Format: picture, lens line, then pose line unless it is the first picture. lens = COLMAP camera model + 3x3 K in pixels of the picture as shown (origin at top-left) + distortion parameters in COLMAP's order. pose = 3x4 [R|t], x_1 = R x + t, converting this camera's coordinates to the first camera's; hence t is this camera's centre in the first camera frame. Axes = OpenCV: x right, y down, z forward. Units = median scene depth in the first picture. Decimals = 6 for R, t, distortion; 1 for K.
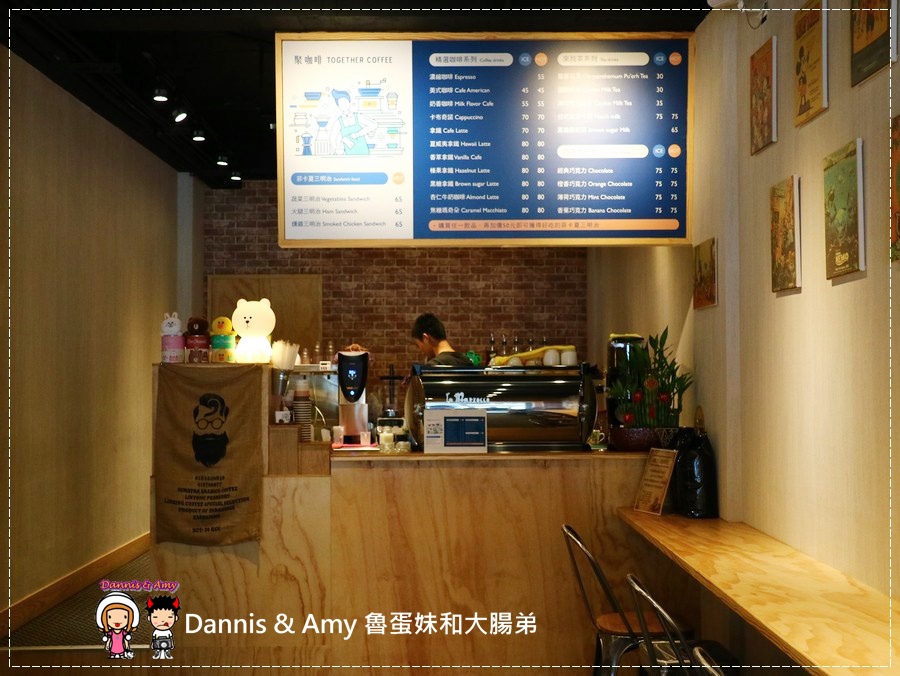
lens RADIAL K [[1136.5, 0, 449.2], [0, 1136.5, 346.1], [0, 0, 1]] dist [0.029241, 0.000000]
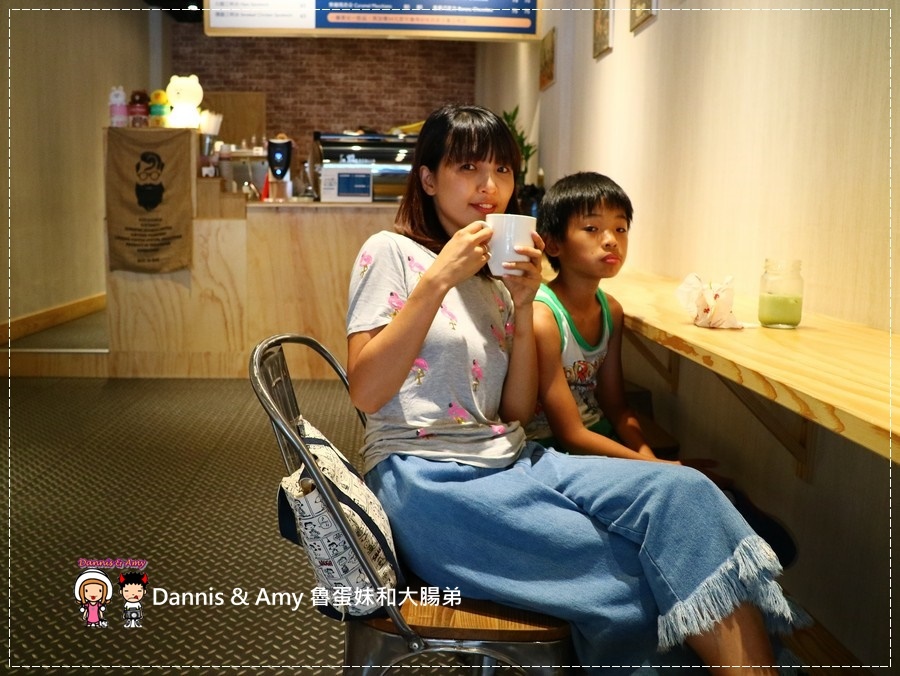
lens RADIAL K [[841.0, 0, 446.5], [0, 841.0, 333.7], [0, 0, 1]] dist [-0.101253, 0.000000]
pose [[0.997876, 0.010032, 0.064367, 0.057139], [-0.020506, 0.986215, 0.164194, 0.082774], [-0.061833, -0.165165, 0.984326, 0.062290]]
